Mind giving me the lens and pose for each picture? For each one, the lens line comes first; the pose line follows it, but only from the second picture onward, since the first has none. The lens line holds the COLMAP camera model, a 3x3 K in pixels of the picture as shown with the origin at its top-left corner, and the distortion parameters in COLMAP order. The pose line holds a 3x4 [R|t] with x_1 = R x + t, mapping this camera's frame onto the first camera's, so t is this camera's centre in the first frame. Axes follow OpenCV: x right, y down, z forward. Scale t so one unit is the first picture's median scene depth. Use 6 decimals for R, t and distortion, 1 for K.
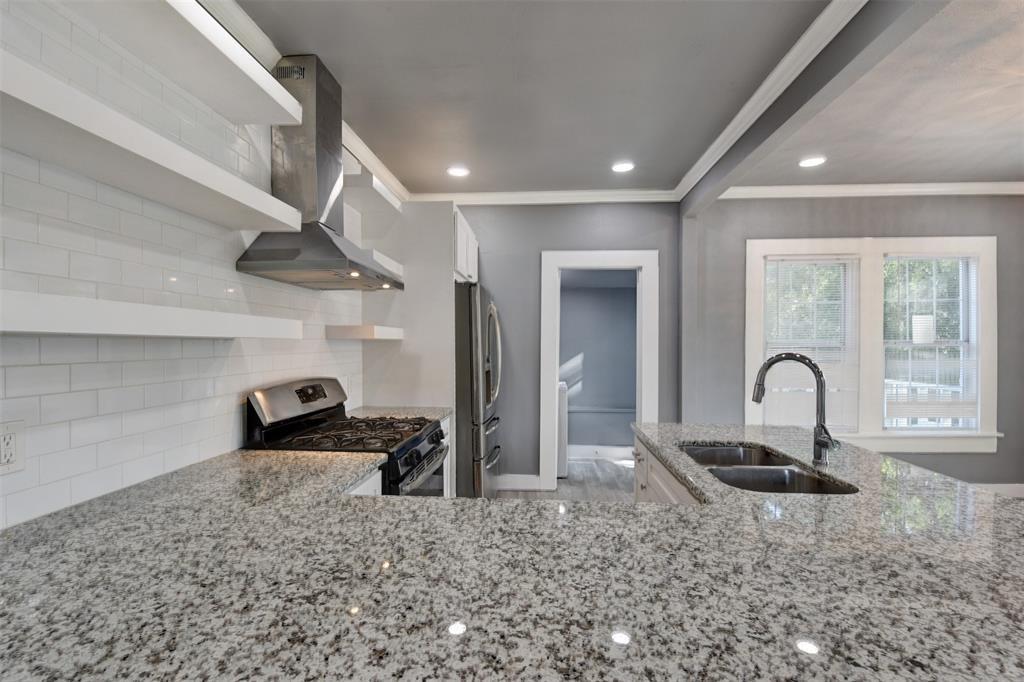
lens RADIAL K [[451.0, 0, 516.2], [0, 451.0, 343.0], [0, 0, 1]] dist [-0.012246, 0.000011]
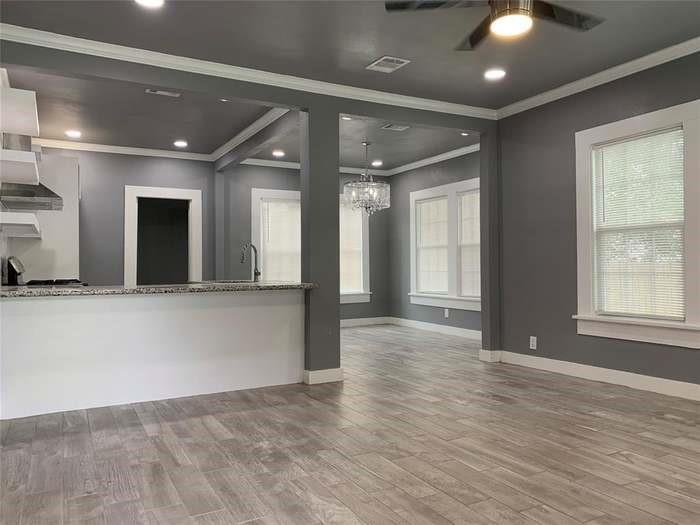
lens RADIAL K [[520.0, 0, 350.0], [0, 520.0, 262.5], [0, 0, 1]] dist [0.003975, 0.002227]
pose [[0.839095, -0.007176, 0.543937, -0.274234], [0.010666, 0.999938, -0.003262, 0.073226], [-0.543880, 0.008539, 0.839120, -0.917187]]
